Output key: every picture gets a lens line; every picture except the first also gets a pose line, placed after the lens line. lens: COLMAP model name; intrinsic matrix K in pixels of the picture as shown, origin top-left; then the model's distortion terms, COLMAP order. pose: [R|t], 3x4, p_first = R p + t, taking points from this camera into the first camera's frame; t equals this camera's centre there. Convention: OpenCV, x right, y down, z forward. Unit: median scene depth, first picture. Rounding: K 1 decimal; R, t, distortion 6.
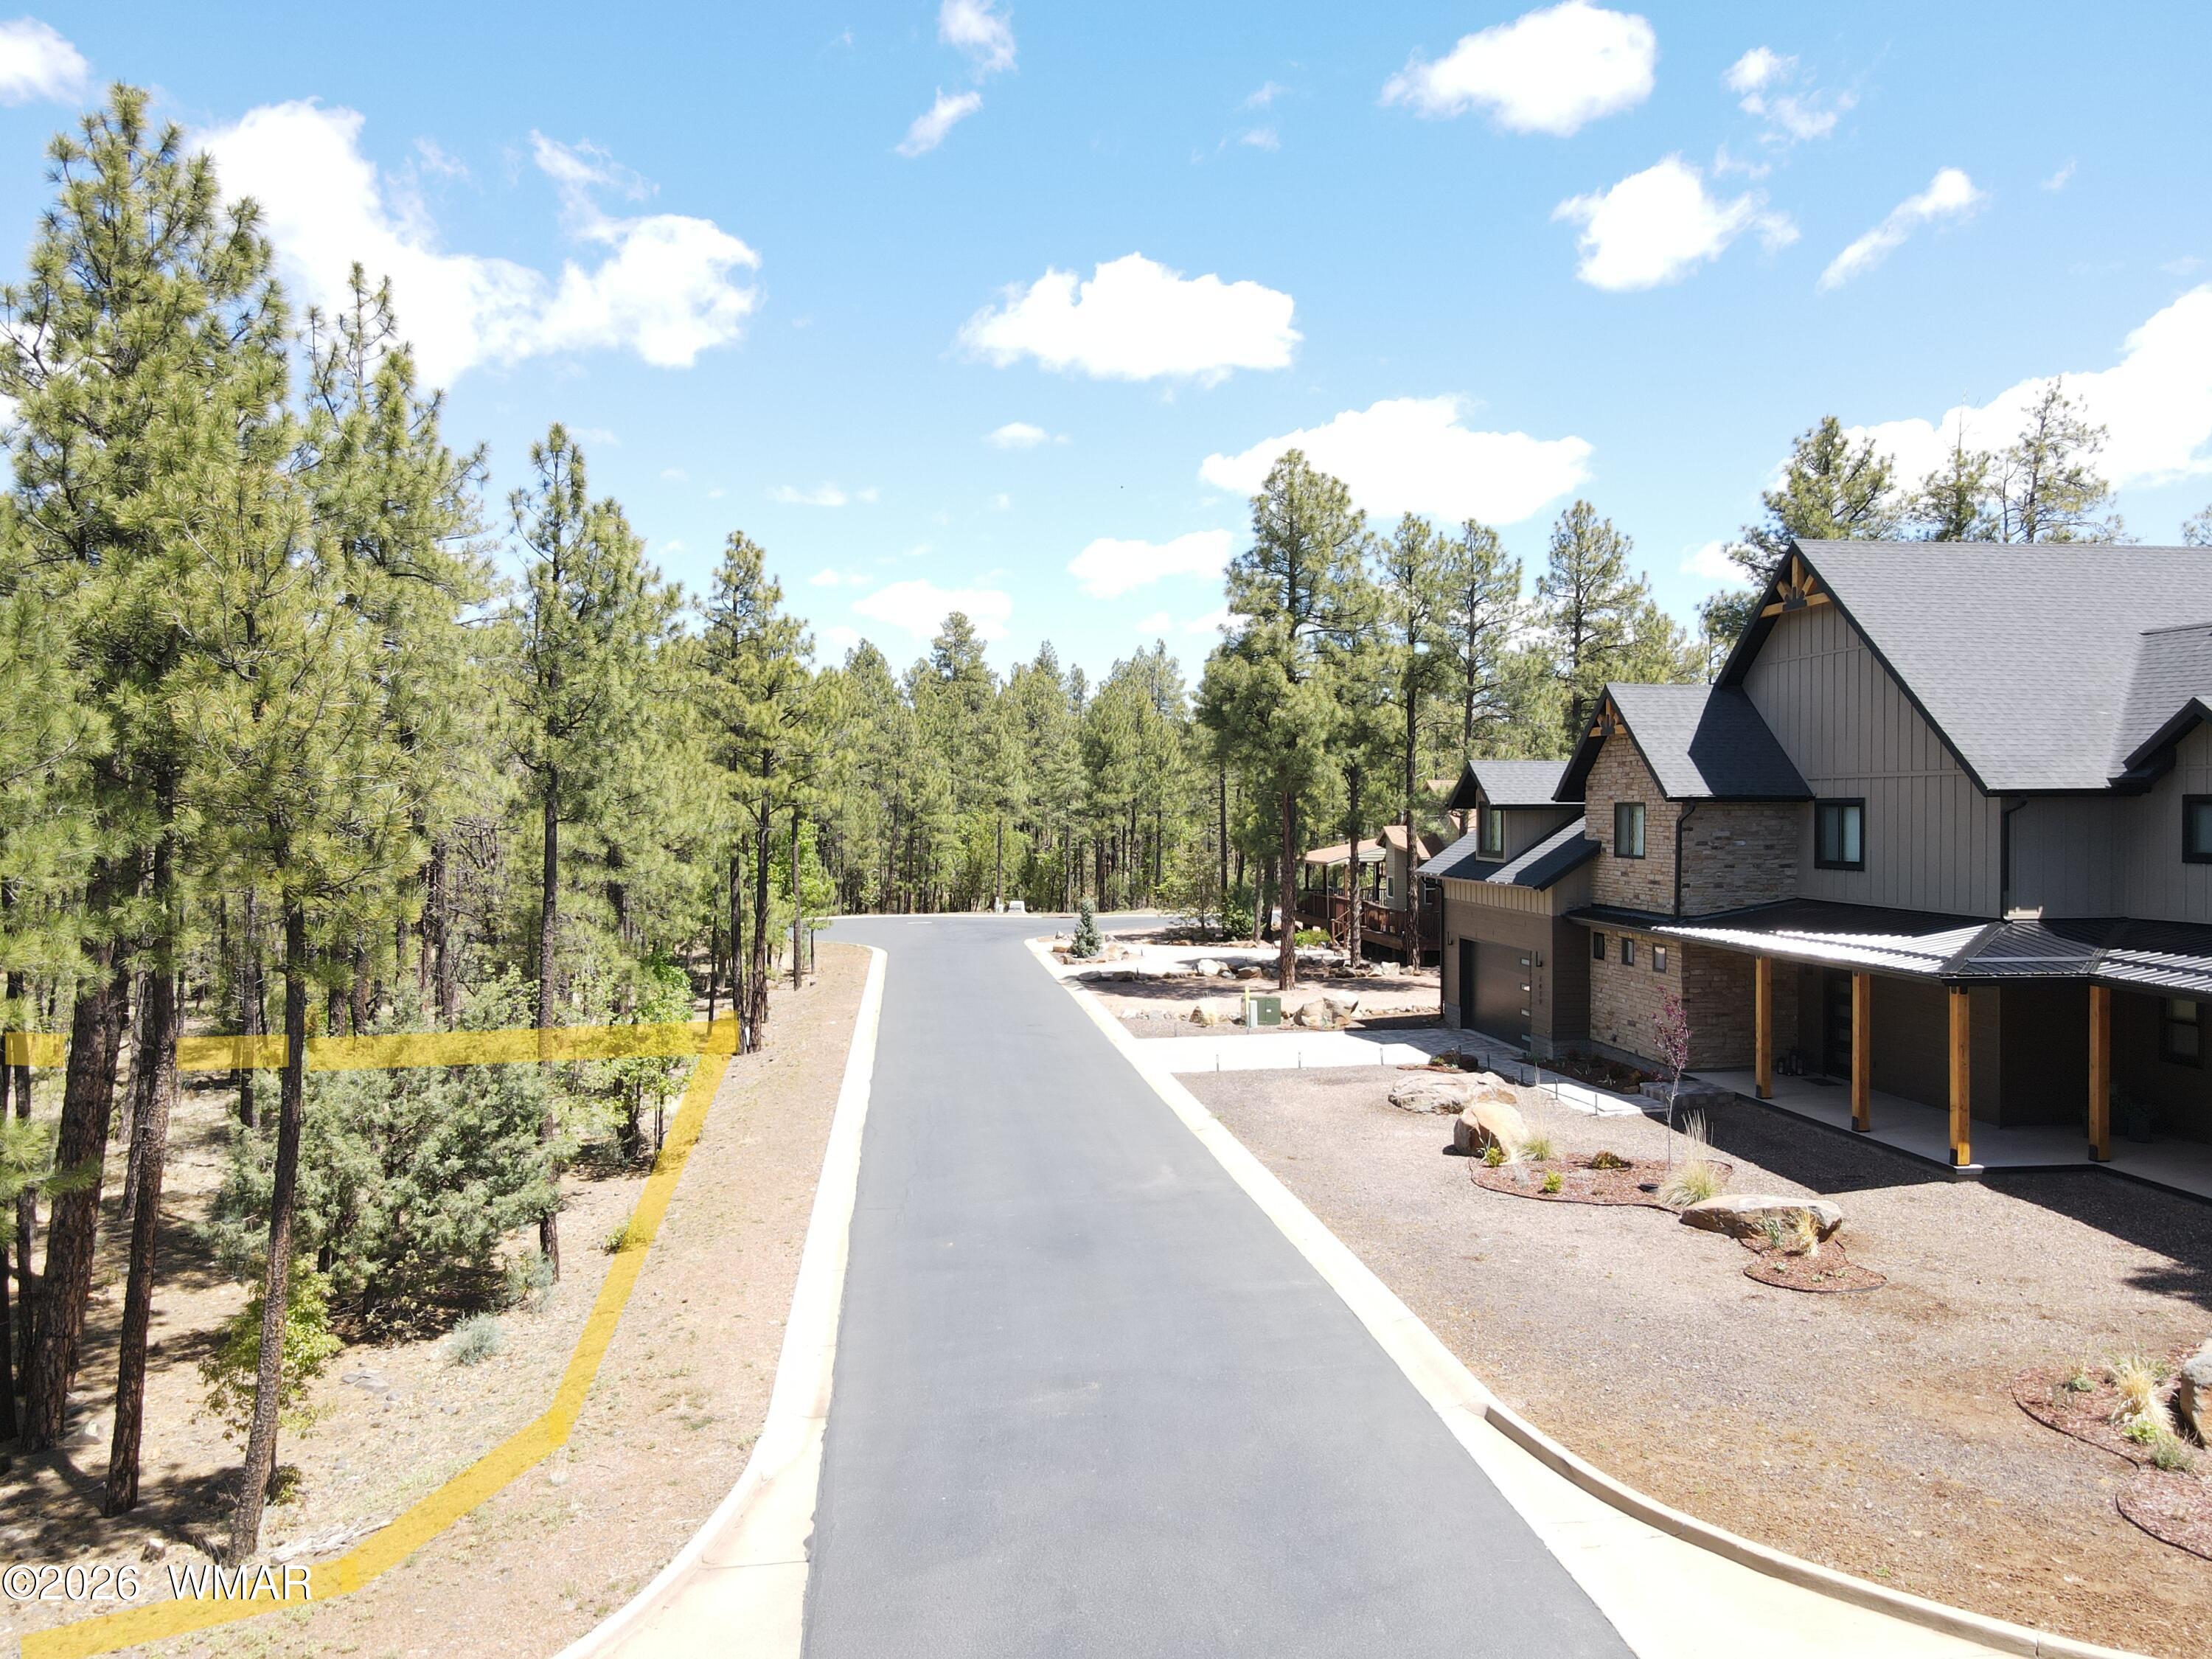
lens RADIAL K [[1619.9, 0, 1103.6], [0, 1619.9, 827.9], [0, 0, 1]] dist [0.007062, 0.004020]
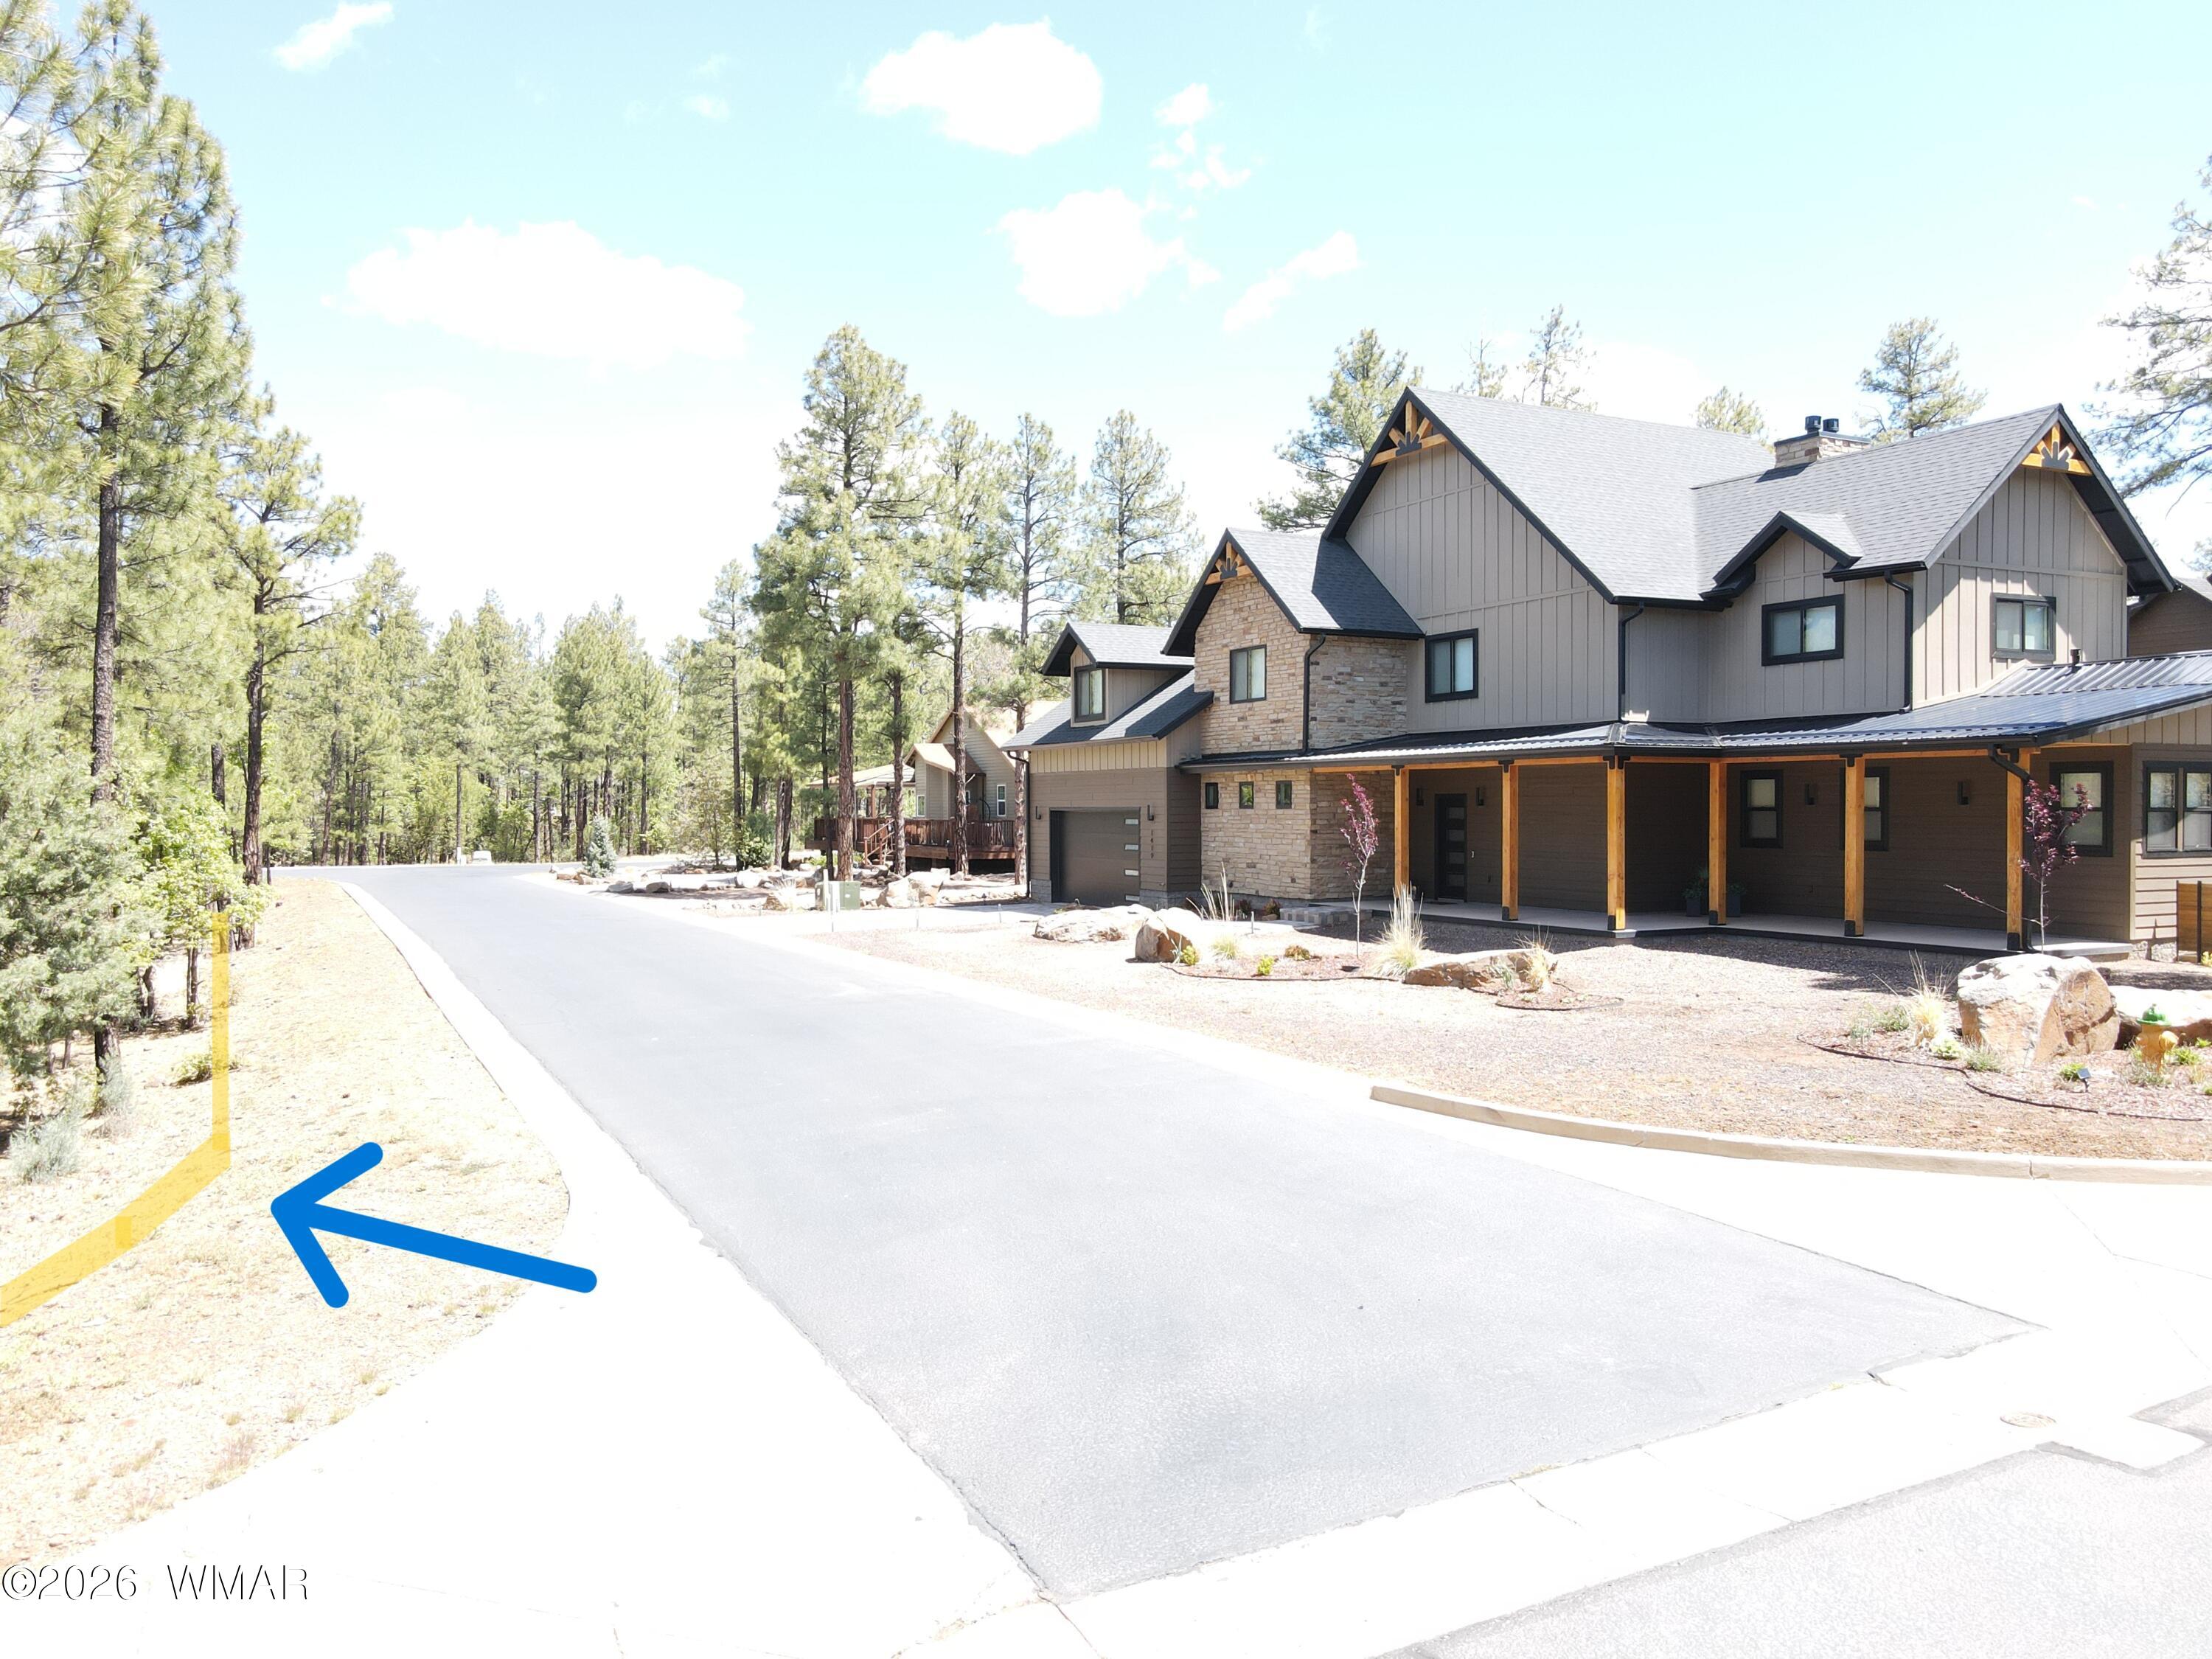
lens RADIAL K [[1619.9, 0, 1113.2], [0, 1619.9, 817.6], [0, 0, 1]] dist [0.007062, 0.004020]
pose [[0.940013, -0.004302, 0.341112, -0.085736], [0.004550, 0.999990, 0.000073, 0.077339], [-0.341109, 0.001483, 0.940022, 0.065832]]
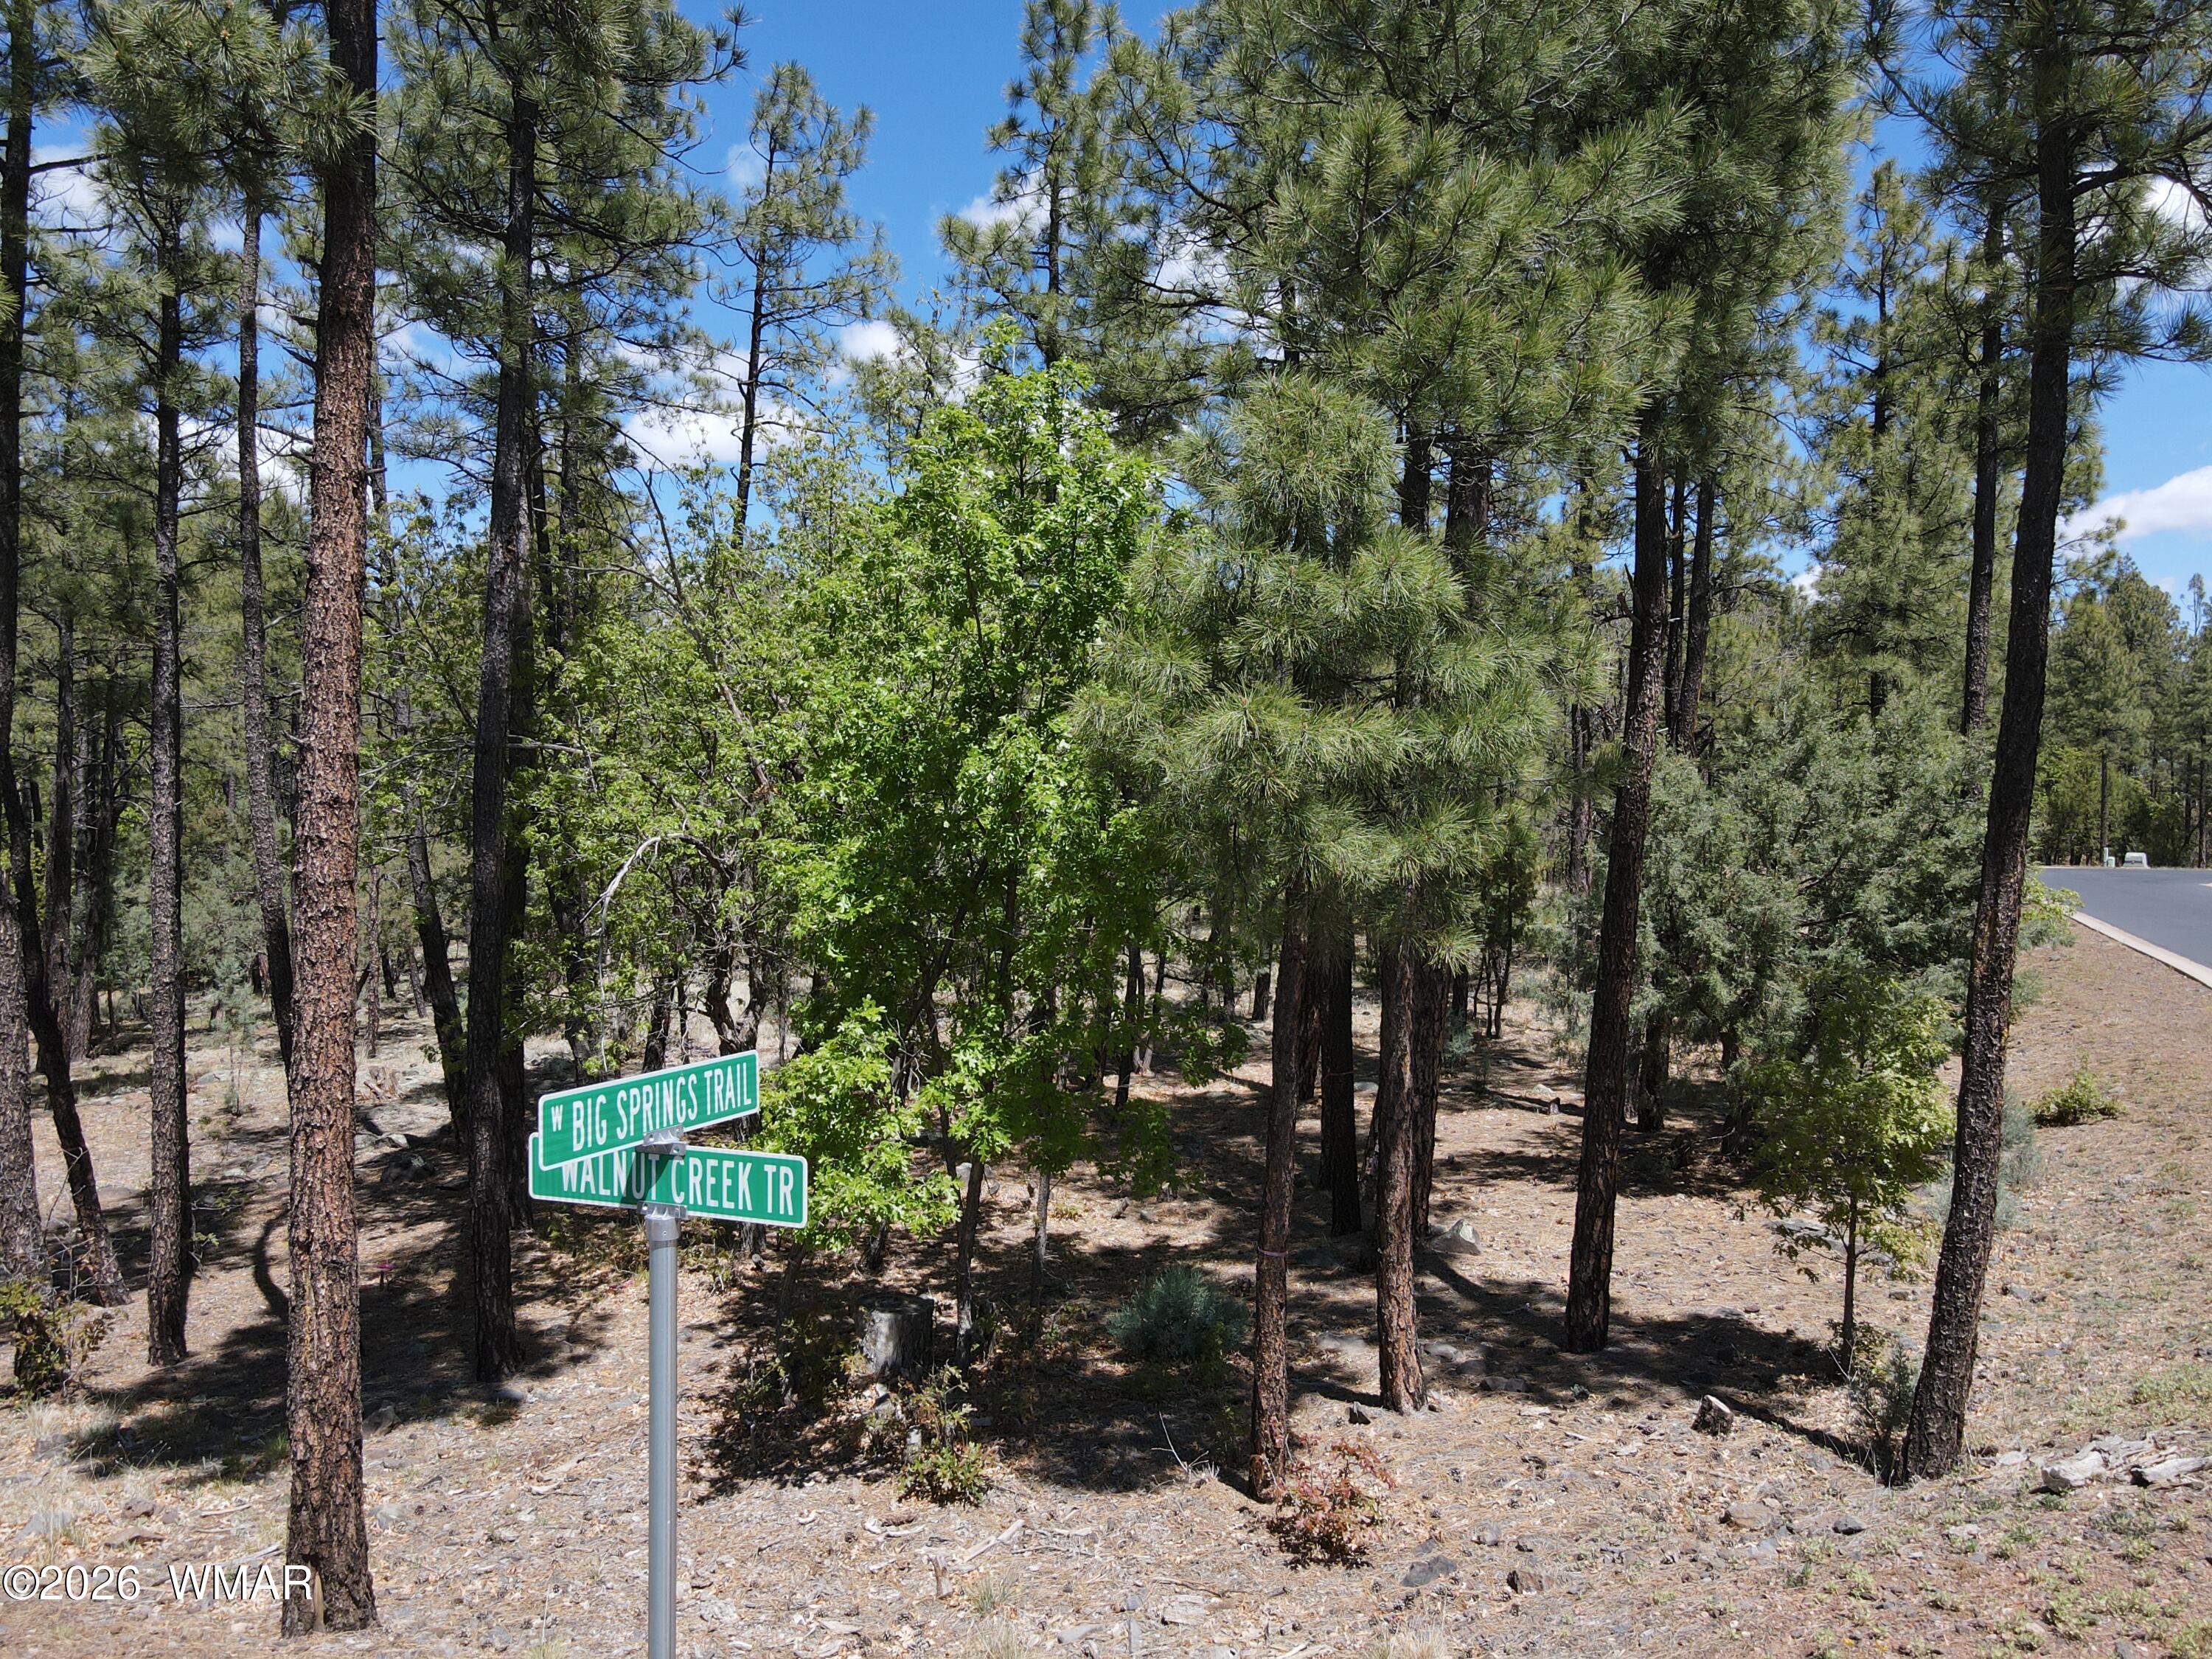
lens RADIAL K [[1619.9, 0, 1088.4], [0, 1619.9, 816.7], [0, 0, 1]] dist [0.007062, 0.004020]
pose [[0.842201, 0.000879, -0.539164, -0.156819], [-0.000898, 1.000000, 0.000226, 0.077940], [0.539164, 0.000294, 0.842201, 0.131747]]
